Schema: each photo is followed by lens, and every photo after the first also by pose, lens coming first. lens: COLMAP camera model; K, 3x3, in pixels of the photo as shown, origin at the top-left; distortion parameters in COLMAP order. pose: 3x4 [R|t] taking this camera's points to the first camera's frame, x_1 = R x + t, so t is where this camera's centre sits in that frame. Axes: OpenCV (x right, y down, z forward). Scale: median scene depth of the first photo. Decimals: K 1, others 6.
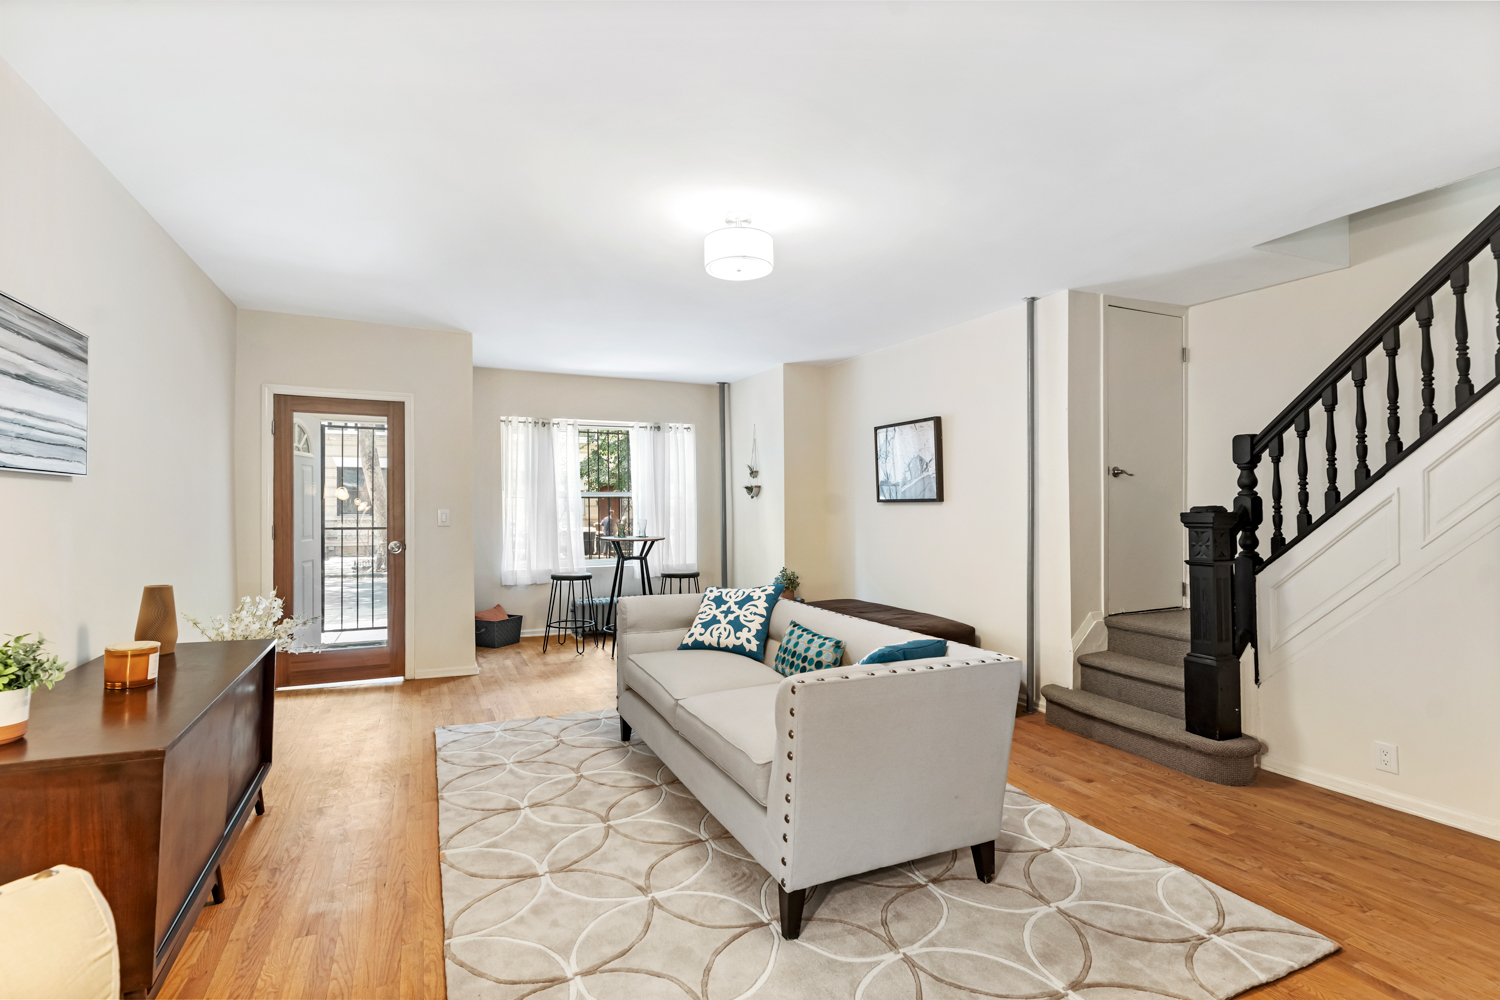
lens RADIAL K [[714.0, 0, 747.2], [0, 714.0, 506.0], [0, 0, 1]] dist [-0.004792, 0.002149]
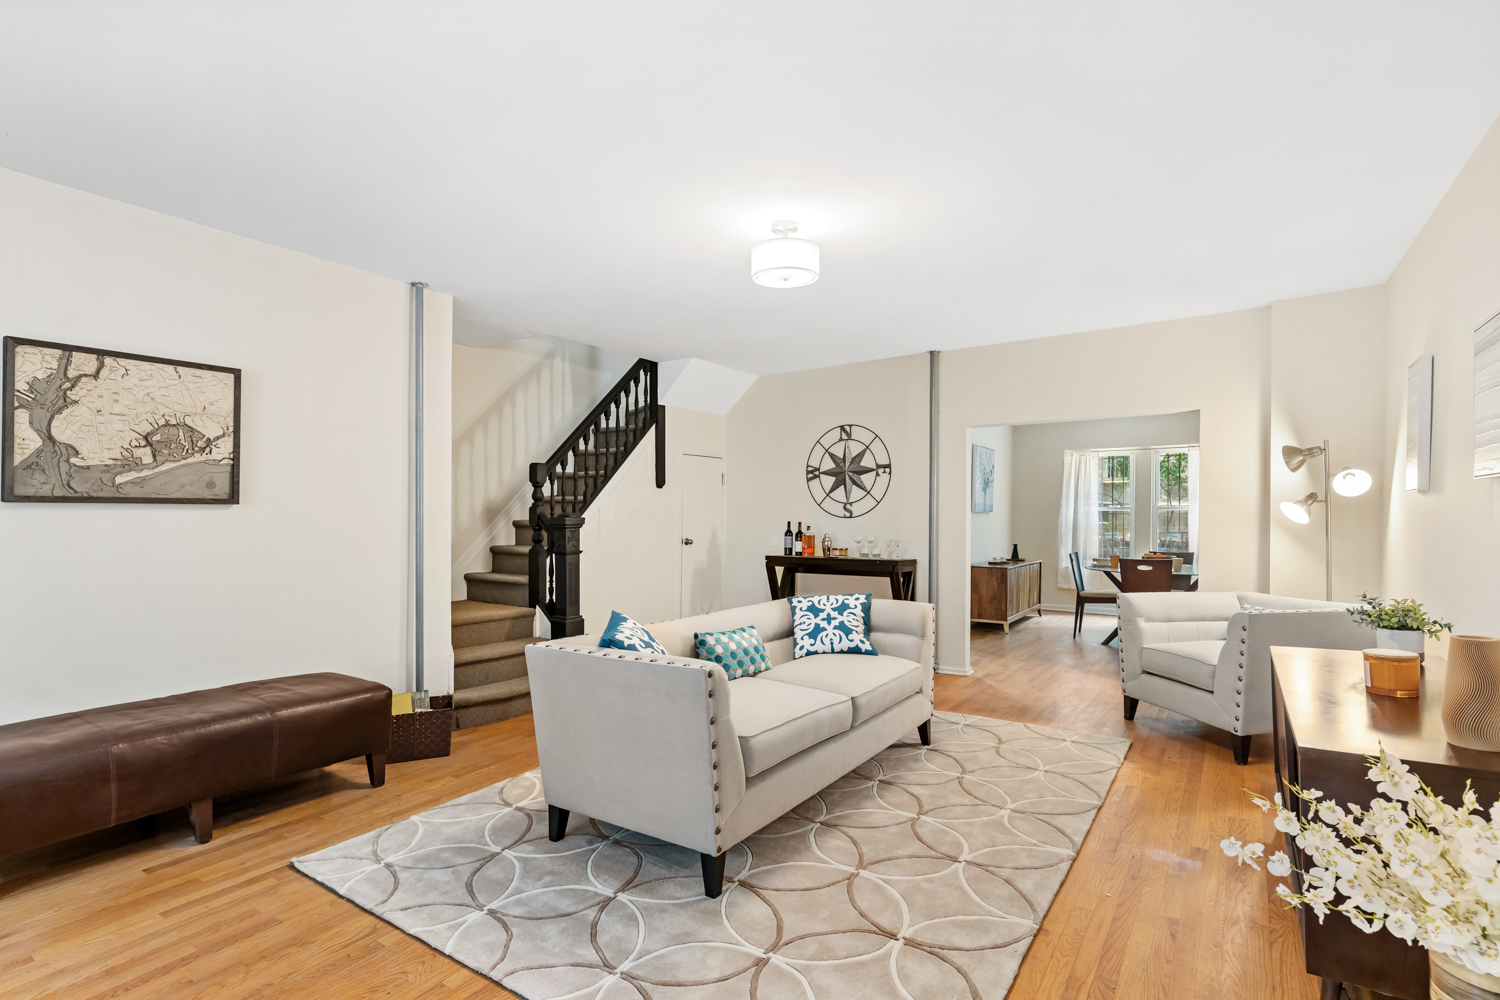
lens RADIAL K [[714.0, 0, 757.8], [0, 714.0, 502.8], [0, 0, 1]] dist [-0.004792, 0.002149]
pose [[-0.556826, 0.003470, 0.830622, -0.362379], [-0.011618, 0.999861, -0.011966, -0.003941], [-0.830548, -0.016313, -0.556708, 0.694733]]
